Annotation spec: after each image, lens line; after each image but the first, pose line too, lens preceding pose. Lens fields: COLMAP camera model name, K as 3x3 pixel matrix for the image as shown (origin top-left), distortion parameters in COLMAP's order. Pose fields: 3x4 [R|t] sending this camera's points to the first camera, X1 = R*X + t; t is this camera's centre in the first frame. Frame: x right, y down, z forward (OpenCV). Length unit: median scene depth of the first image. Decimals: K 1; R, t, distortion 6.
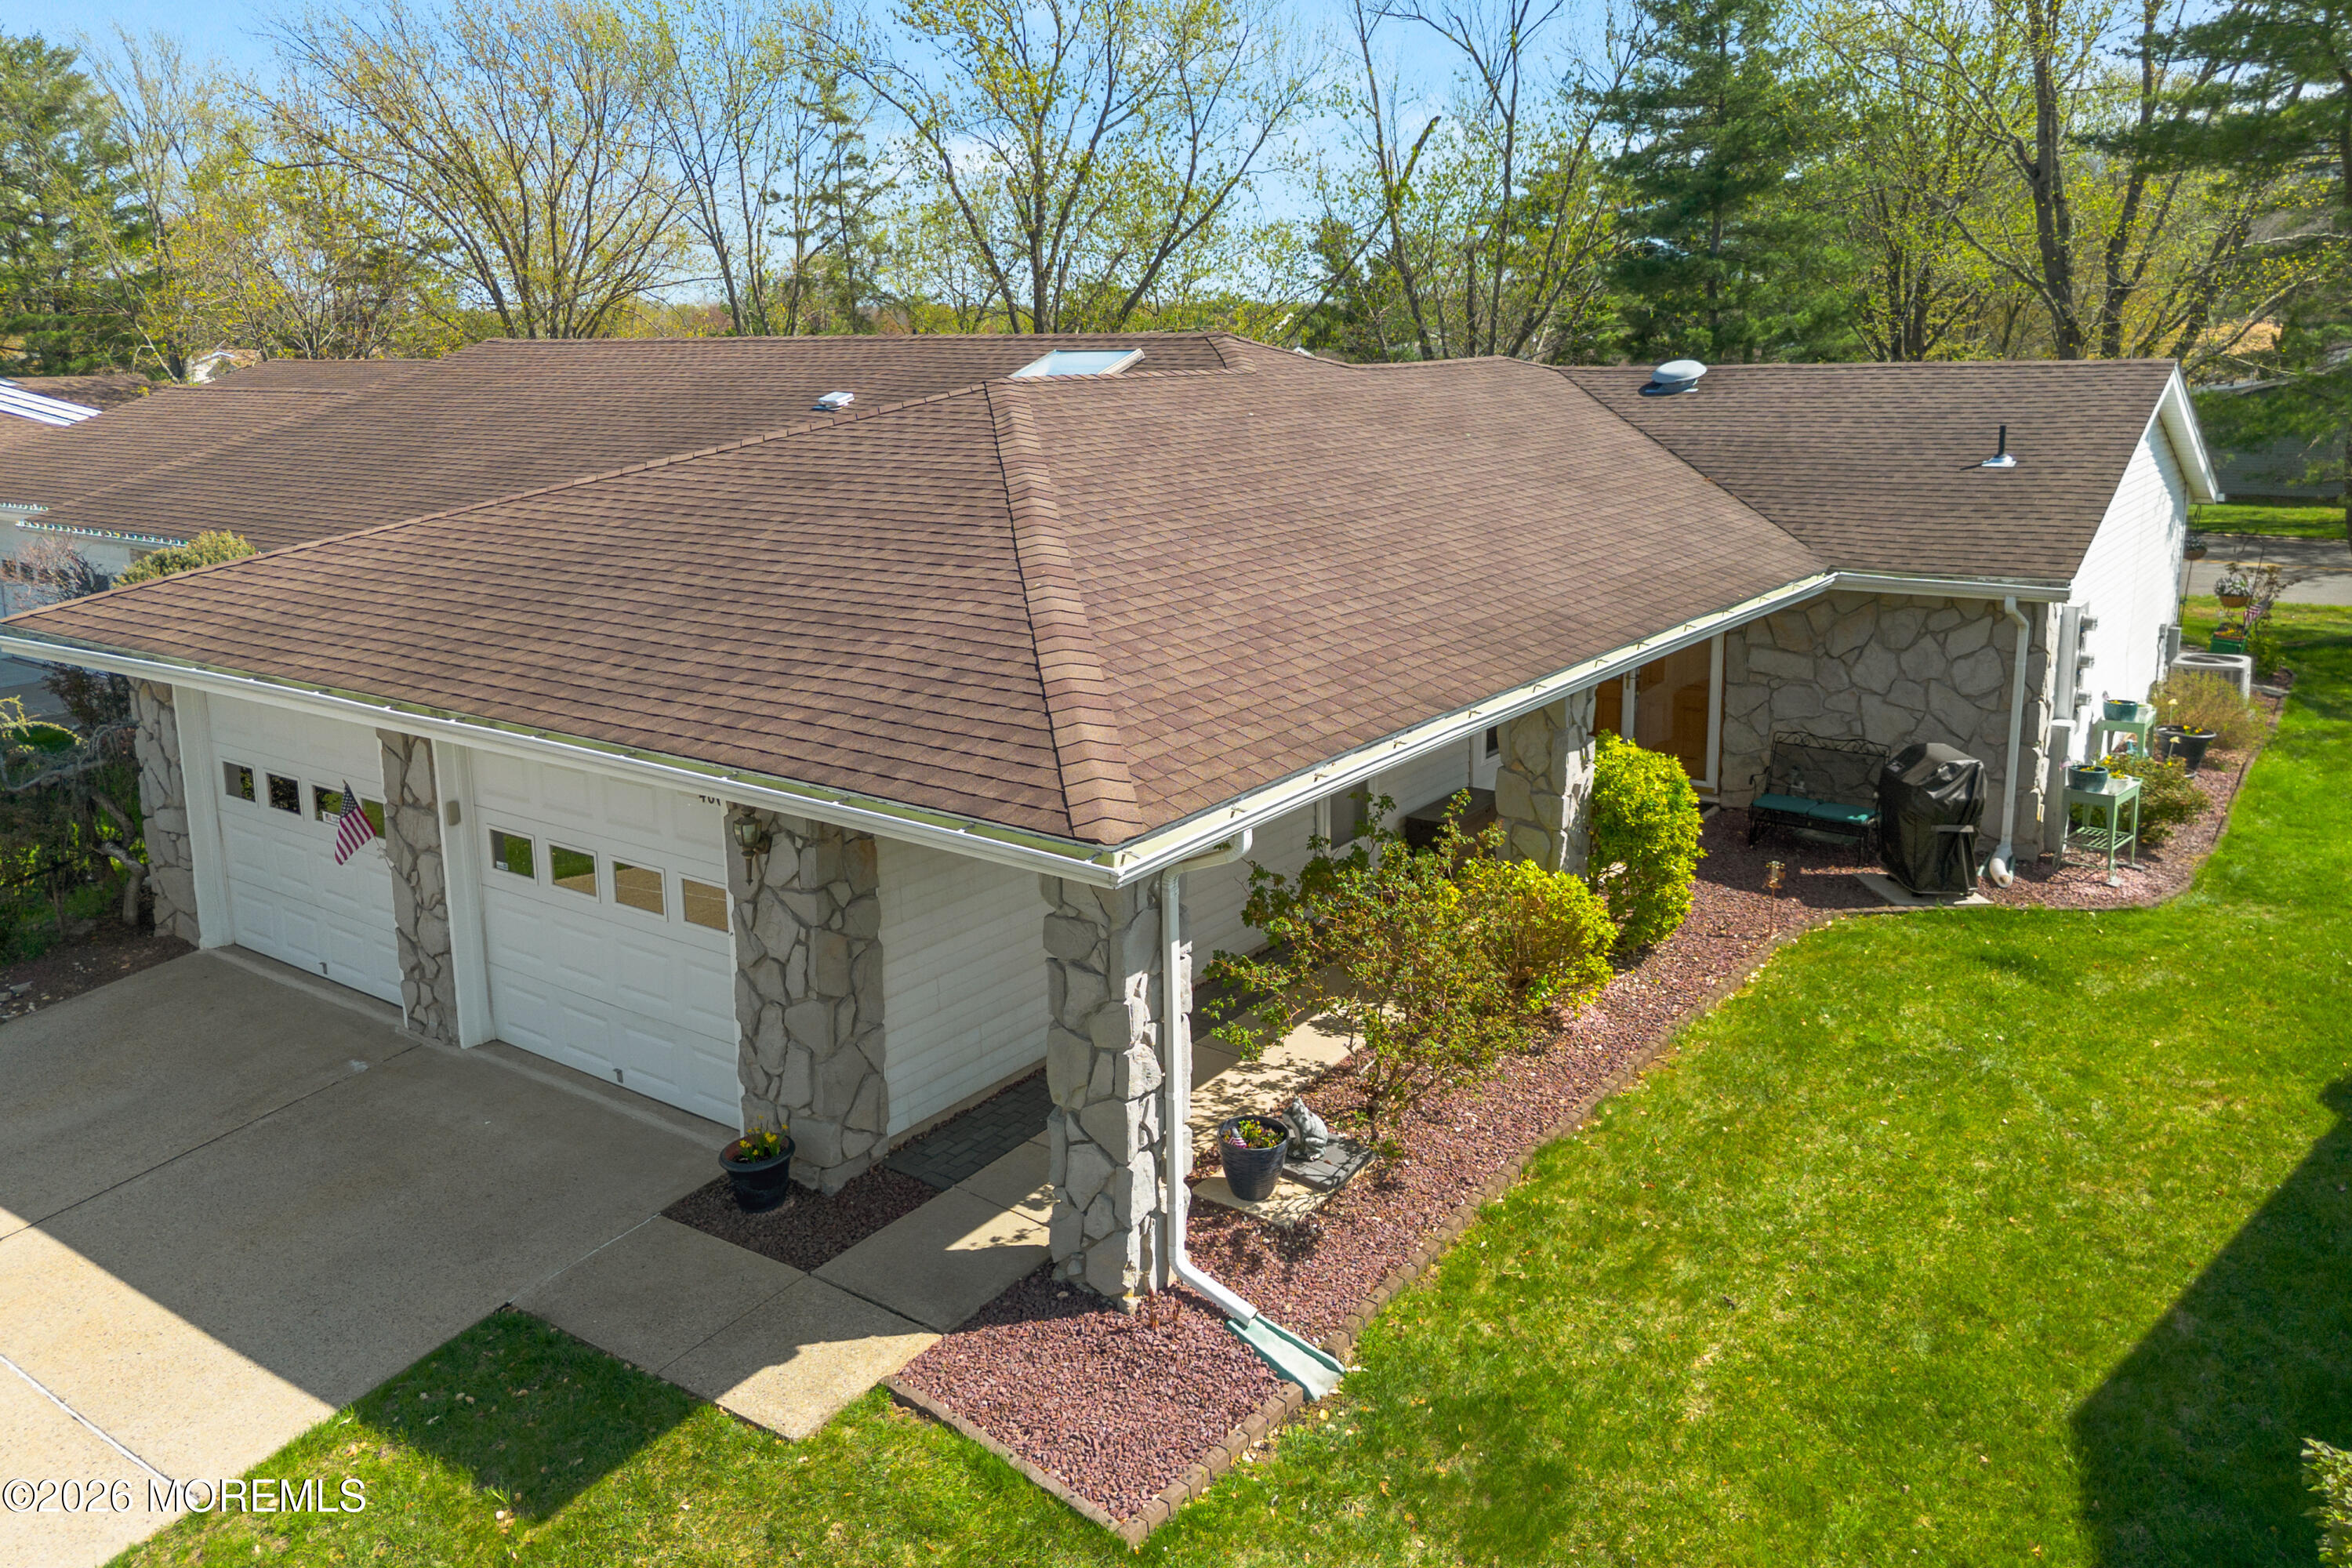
lens RADIAL K [[1730.4, 0, 1216.6], [0, 1730.4, 651.2], [0, 0, 1]] dist [0.036343, -0.002806]
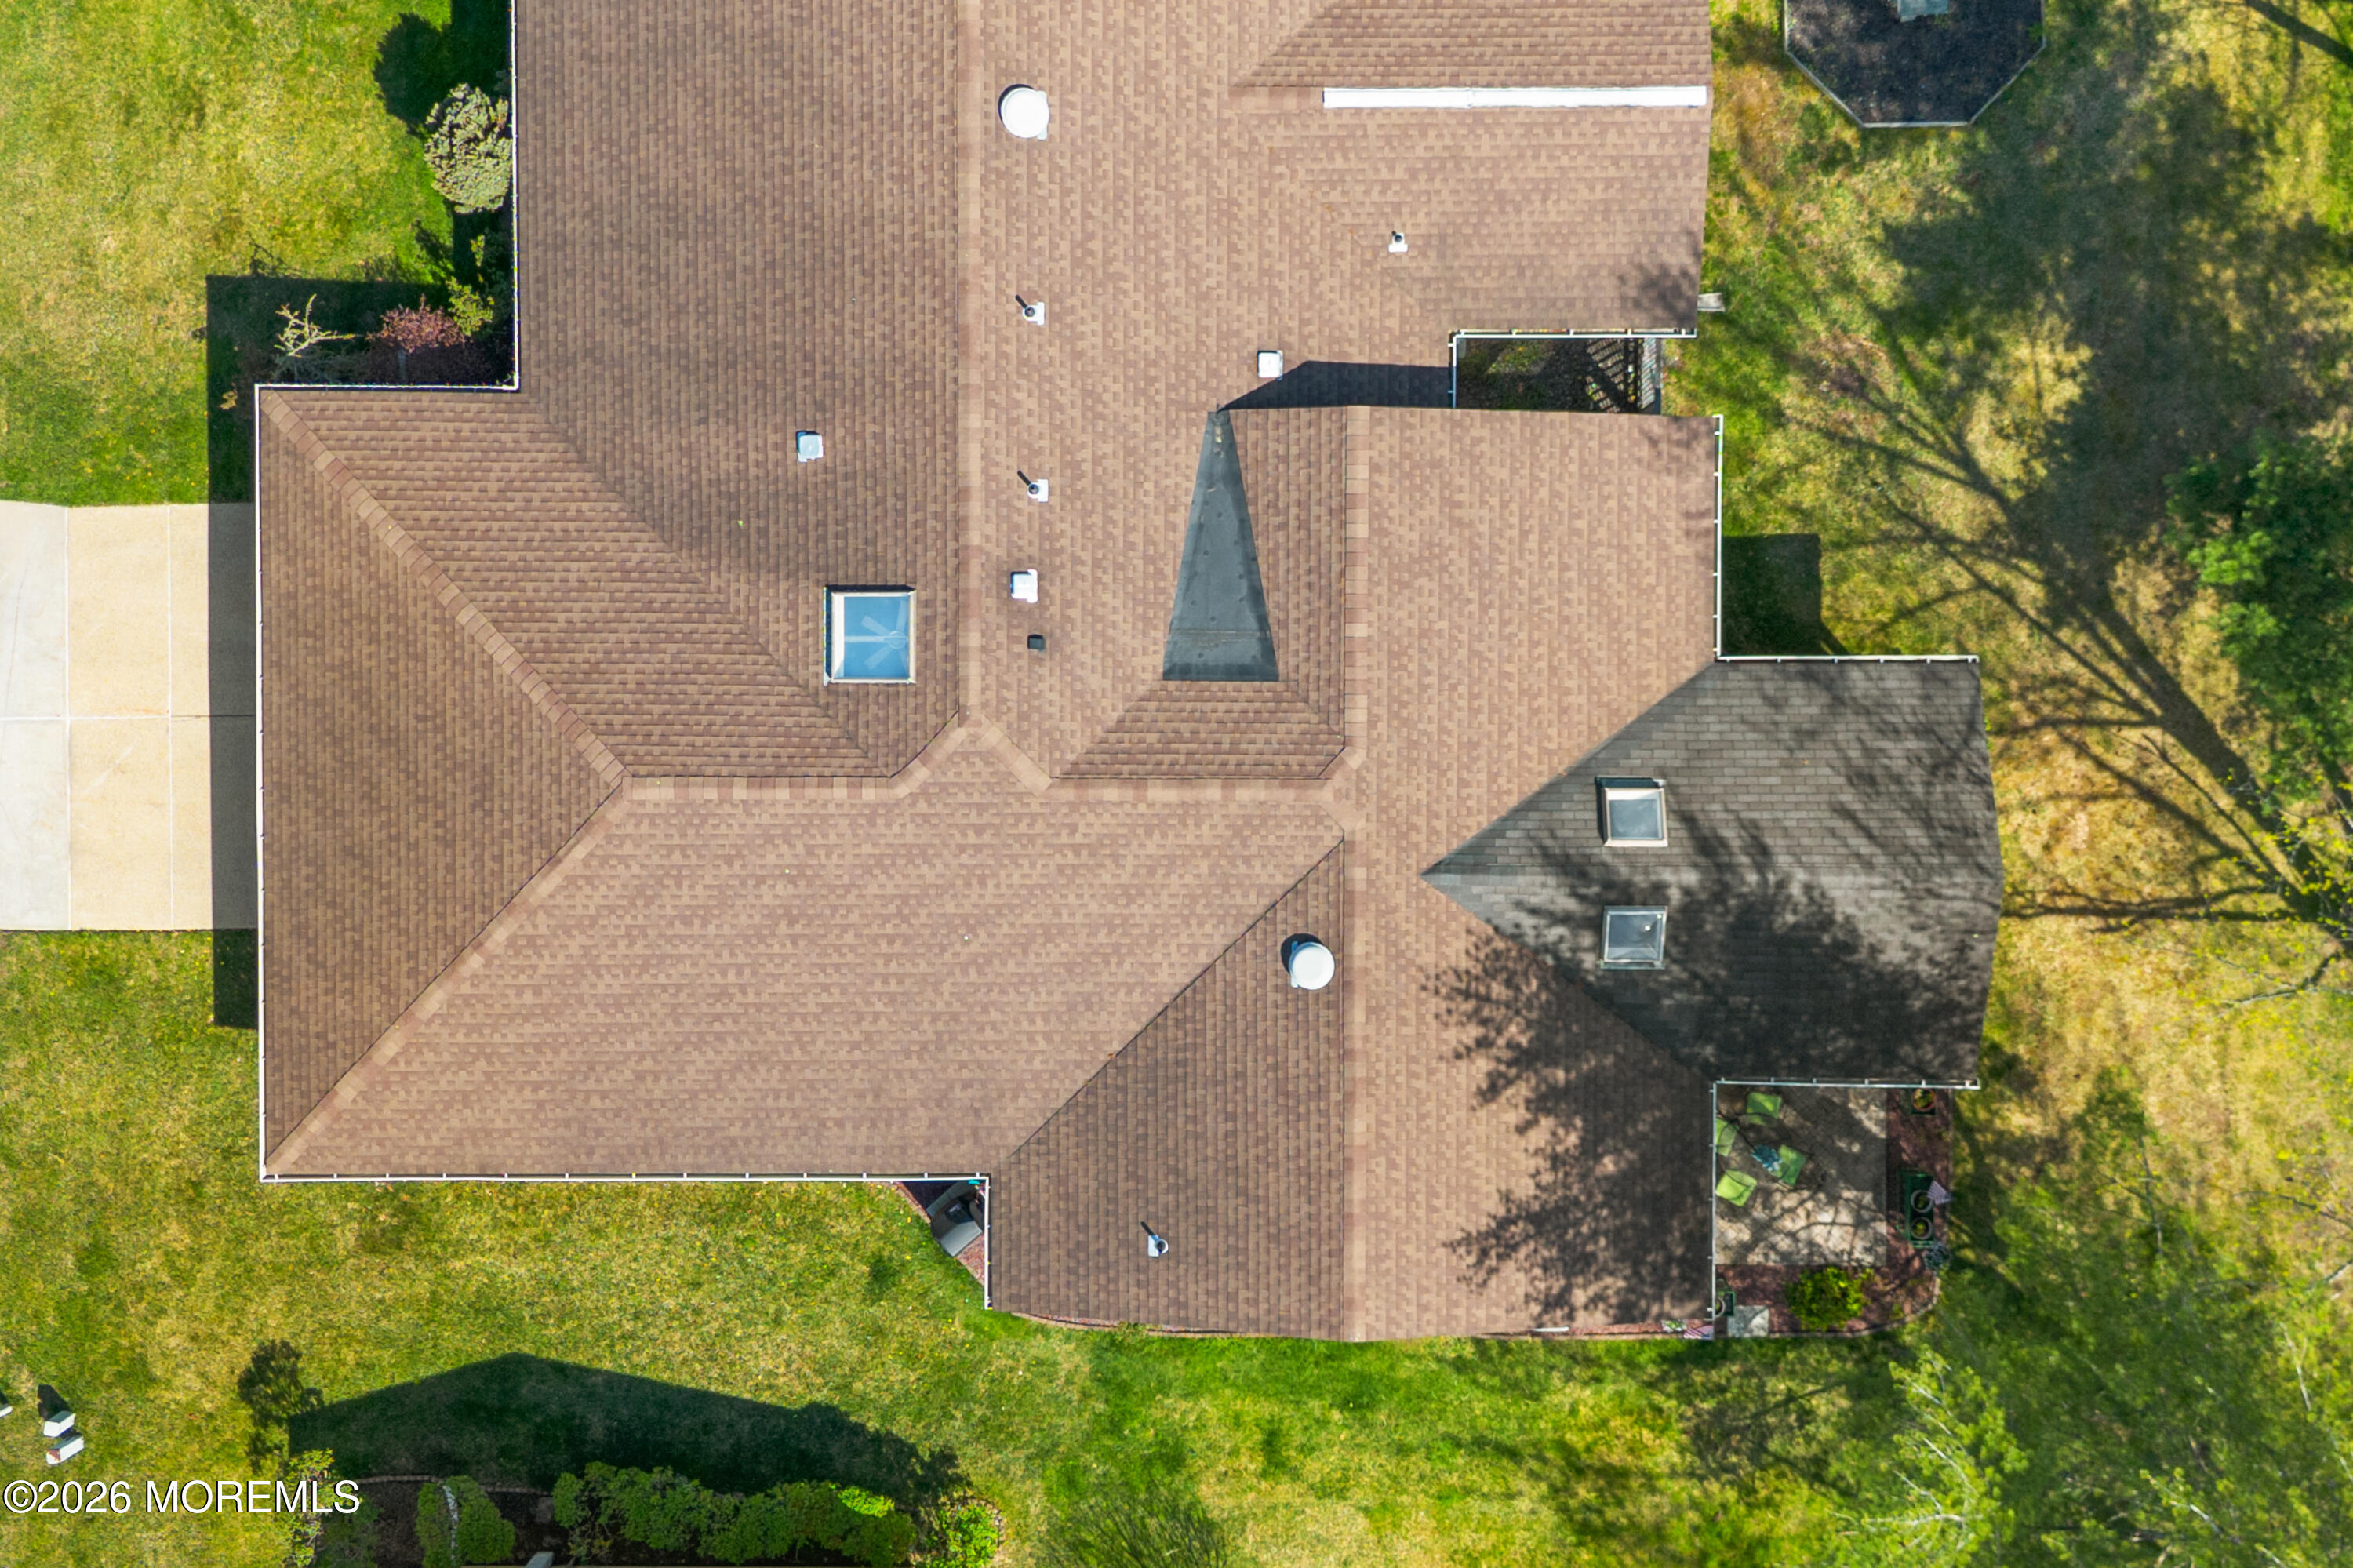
lens RADIAL K [[2639.1, 0, 1184.5], [0, 2639.1, 840.8], [0, 0, 1]] dist [0.127116, -0.358637]
pose [[0.571322, 0.819246, 0.049272, 0.117821], [-0.153490, 0.047679, 0.986999, -3.606937], [0.806246, -0.571457, 0.152986, 1.359686]]
